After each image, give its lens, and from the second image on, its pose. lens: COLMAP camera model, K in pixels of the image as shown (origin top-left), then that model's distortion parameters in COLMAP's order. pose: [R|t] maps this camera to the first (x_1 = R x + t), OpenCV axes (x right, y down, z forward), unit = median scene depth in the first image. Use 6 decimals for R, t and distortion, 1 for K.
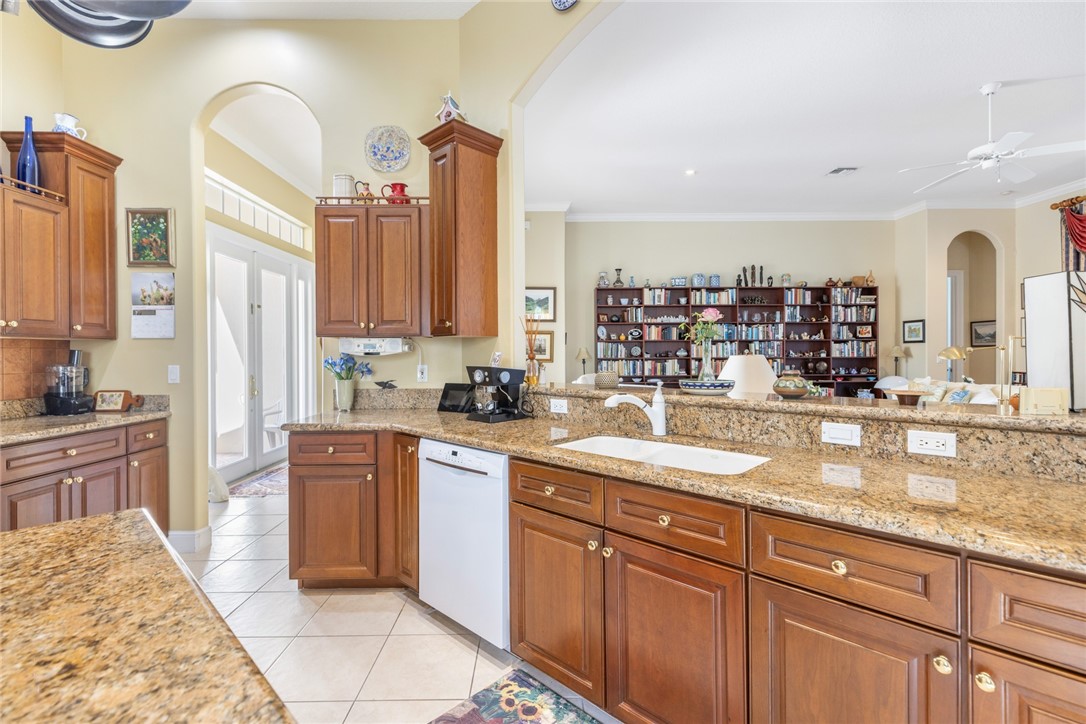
lens RADIAL K [[485.4, 0, 539.7], [0, 485.4, 355.2], [0, 0, 1]] dist [0.008111, -0.000276]
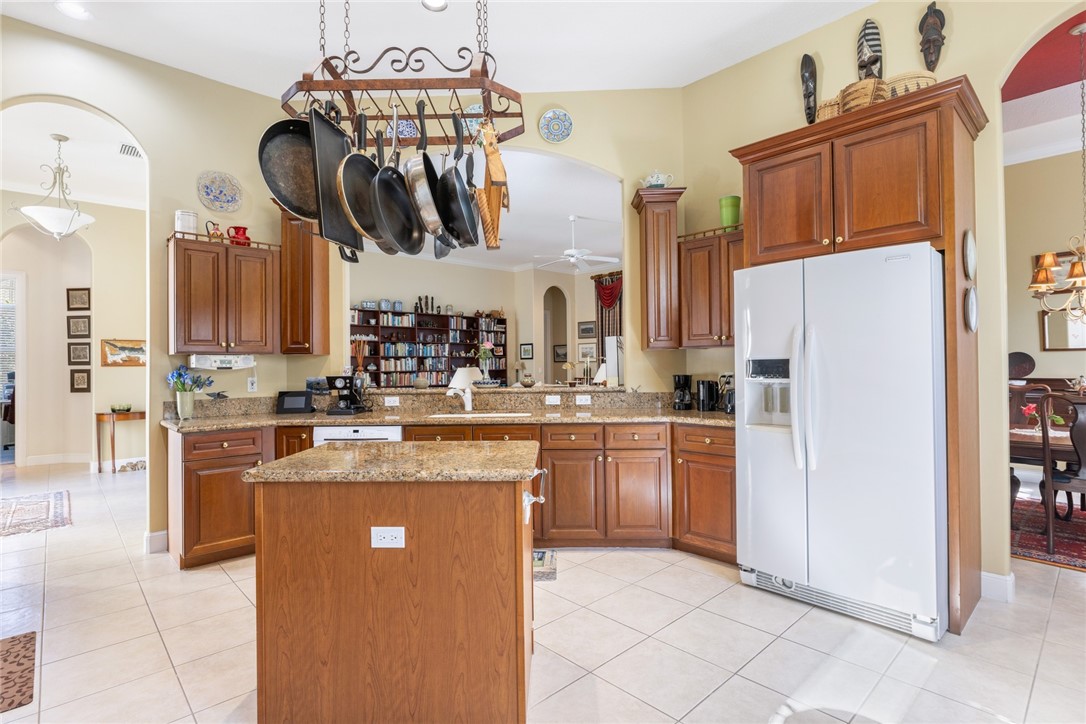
lens RADIAL K [[531.1, 0, 537.1], [0, 531.1, 358.5], [0, 0, 1]] dist [0.002254, -0.000091]
pose [[0.746349, 0.004439, 0.665540, -0.247627], [0.011264, 0.999750, -0.019300, 0.002679], [-0.665460, 0.021901, 0.746112, -0.185278]]
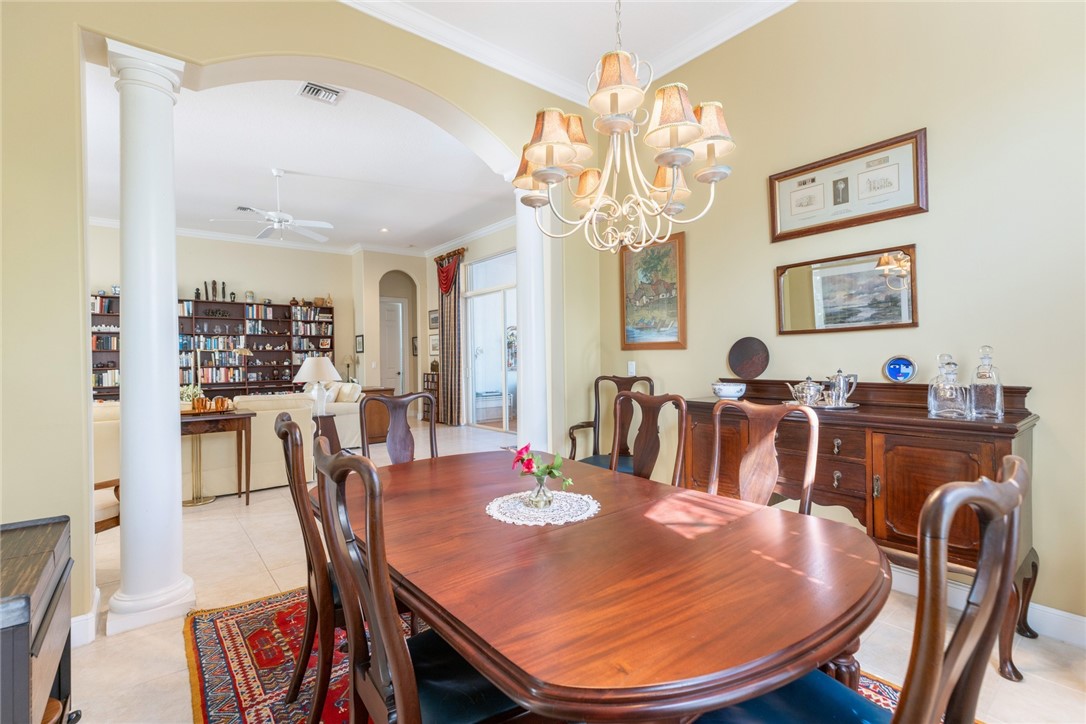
lens RADIAL K [[485.4, 0, 539.7], [0, 485.4, 355.2], [0, 0, 1]] dist [0.008111, -0.000276]
pose [[0.784580, -0.004696, 0.620009, 0.338960], [0.016257, 0.999783, -0.012999, 0.005614], [-0.619814, 0.020278, 0.784487, -0.292162]]
